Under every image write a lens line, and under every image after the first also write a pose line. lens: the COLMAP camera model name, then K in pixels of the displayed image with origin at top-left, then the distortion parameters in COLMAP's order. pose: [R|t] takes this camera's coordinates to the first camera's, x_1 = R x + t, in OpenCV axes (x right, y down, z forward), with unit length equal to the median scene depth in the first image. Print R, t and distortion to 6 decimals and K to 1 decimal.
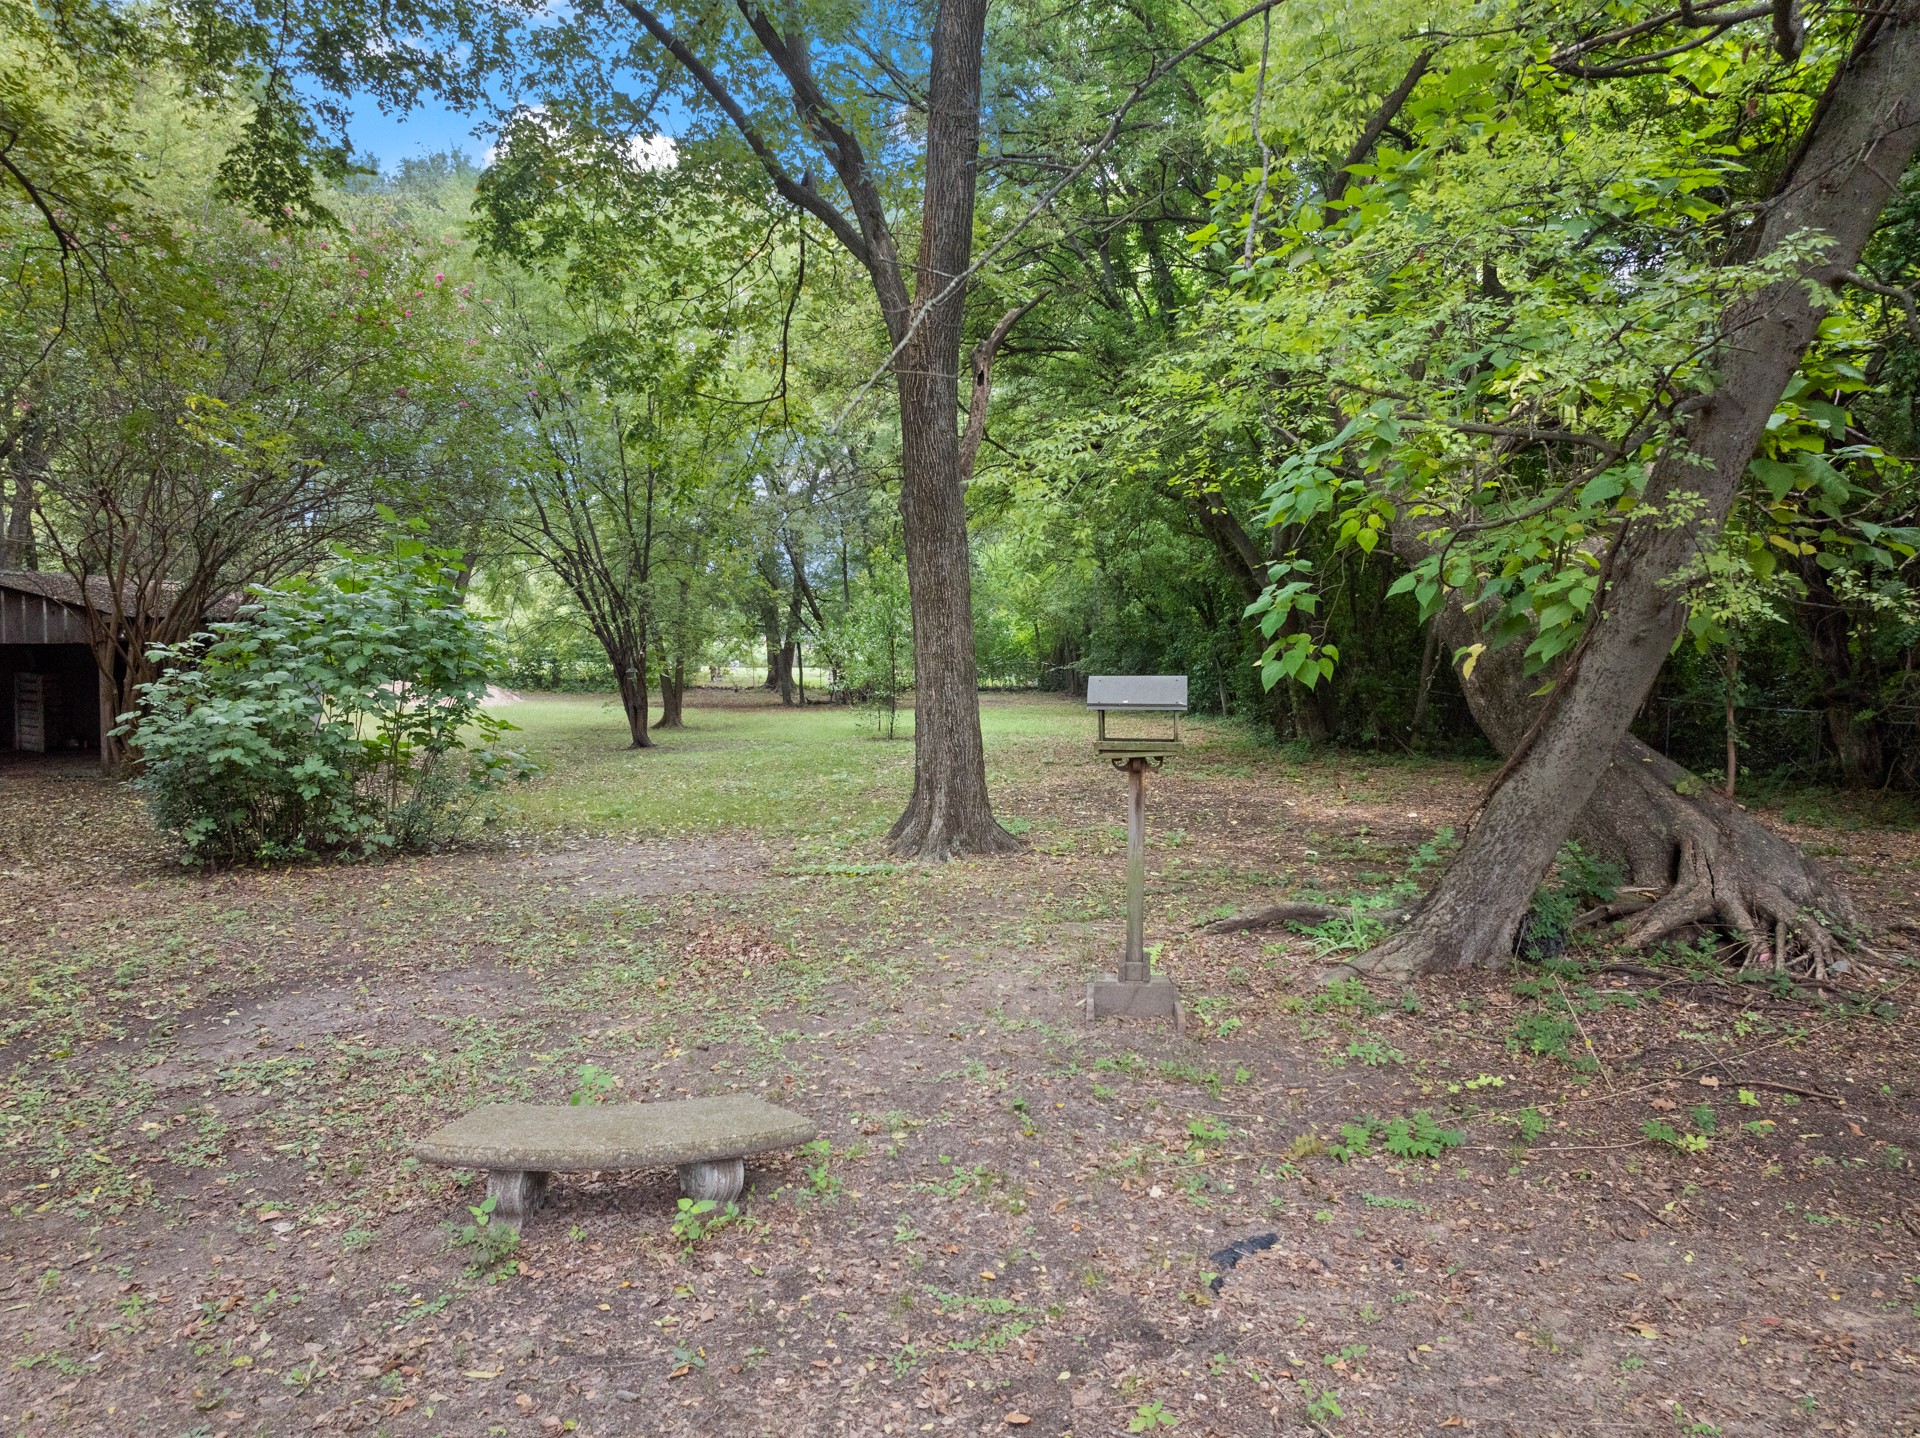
lens RADIAL K [[1356.3, 0, 960.0], [0, 1356.3, 719.0], [0, 0, 1]] dist [-0.040360, -0.000089]
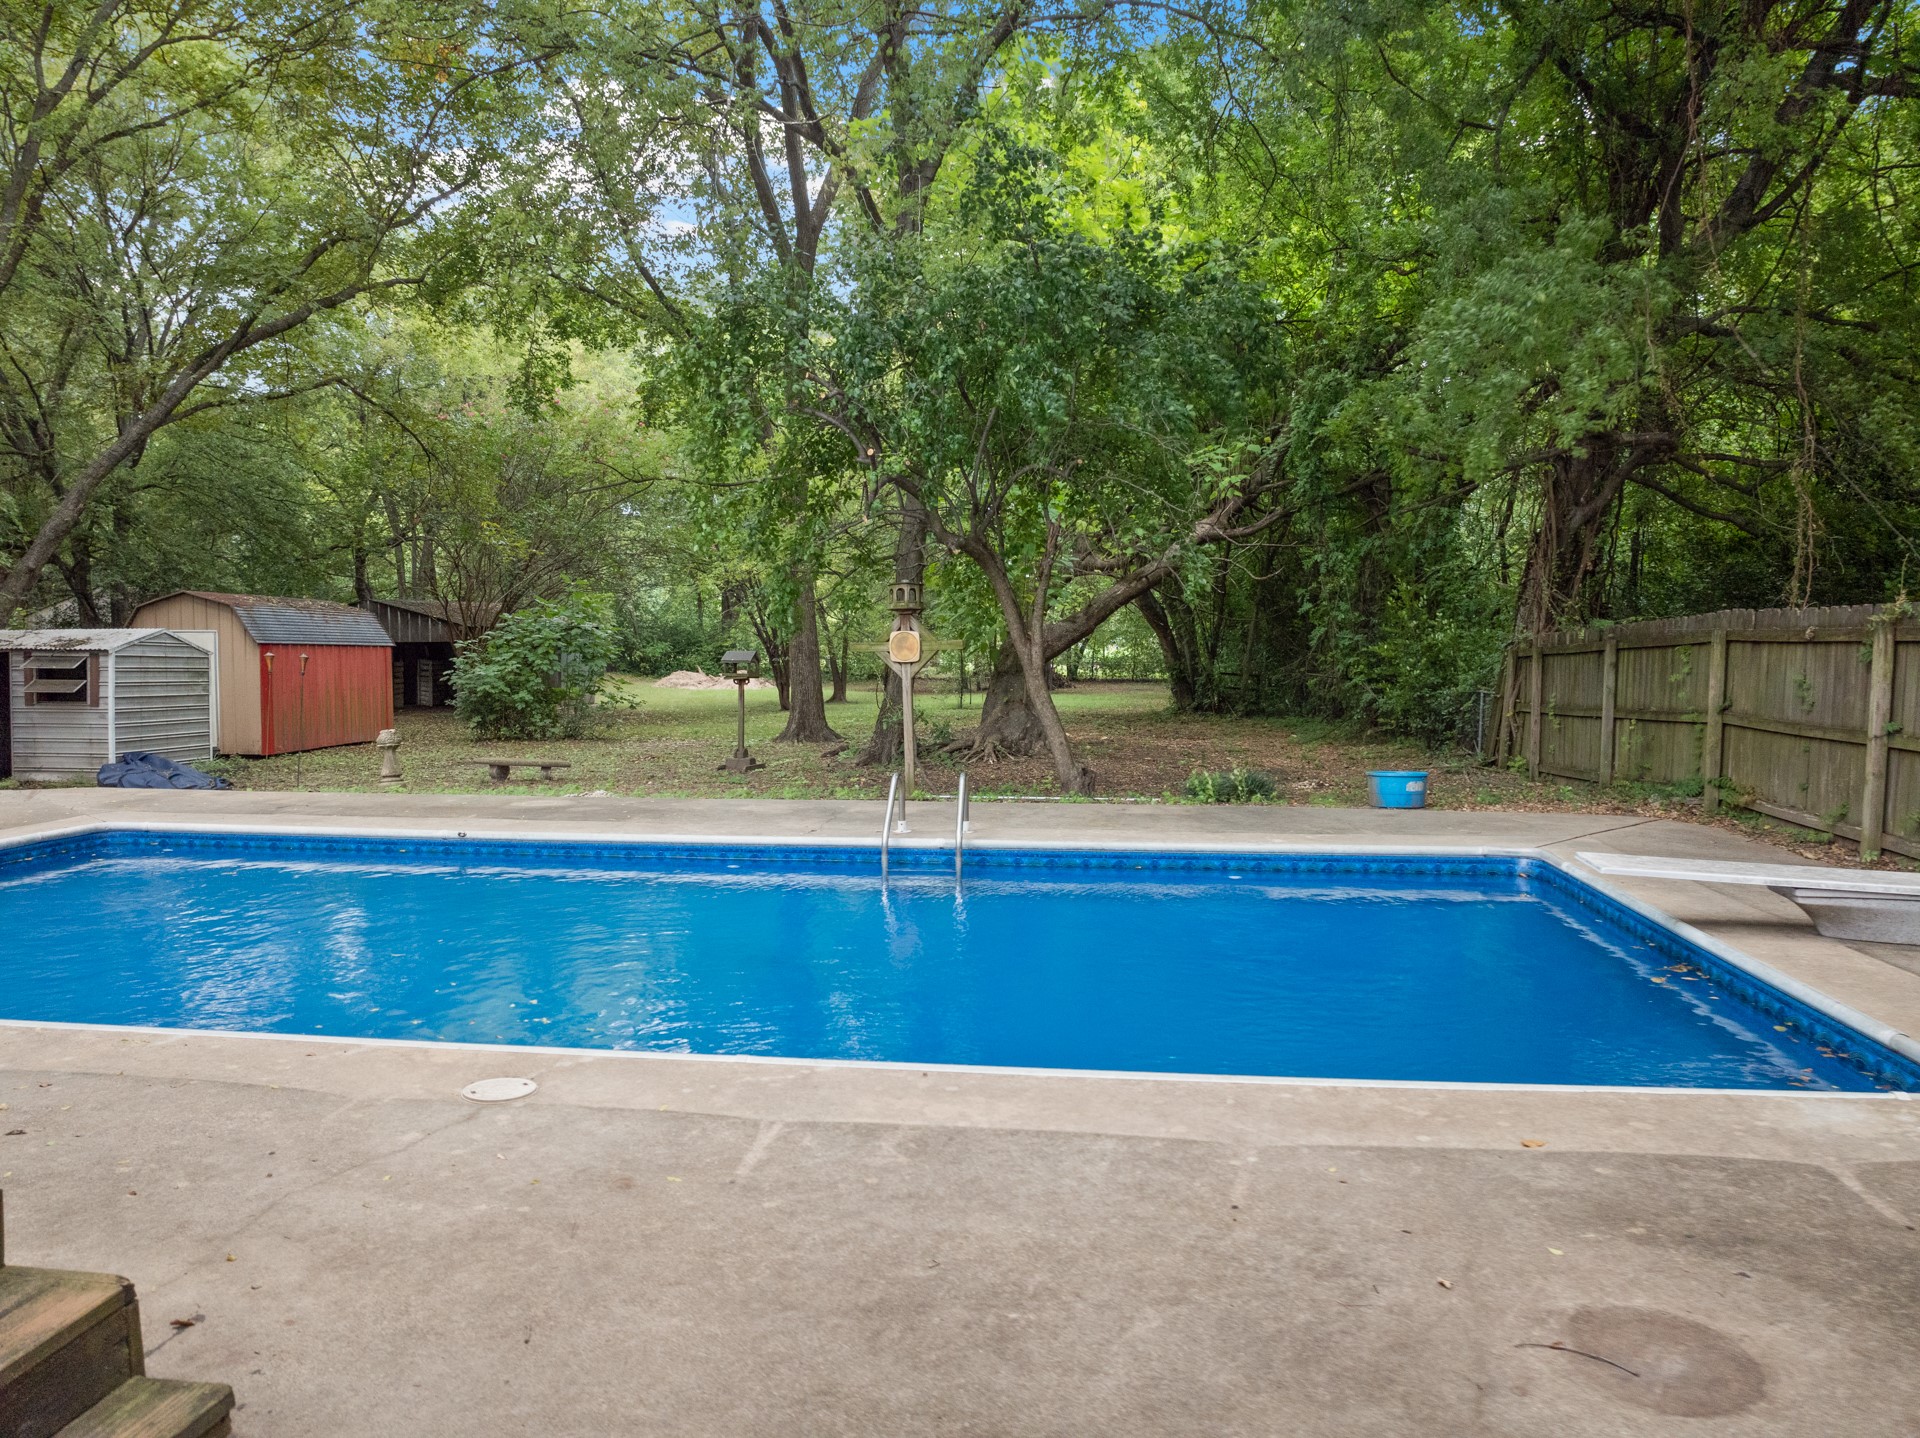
lens RADIAL K [[1356.3, 0, 960.0], [0, 1356.3, 719.0], [0, 0, 1]] dist [-0.040360, -0.000089]
pose [[0.970300, 0.013167, -0.241547, 0.622966], [-0.012978, 0.999913, 0.002373, 0.048395], [0.241557, 0.000832, 0.970386, -0.817078]]
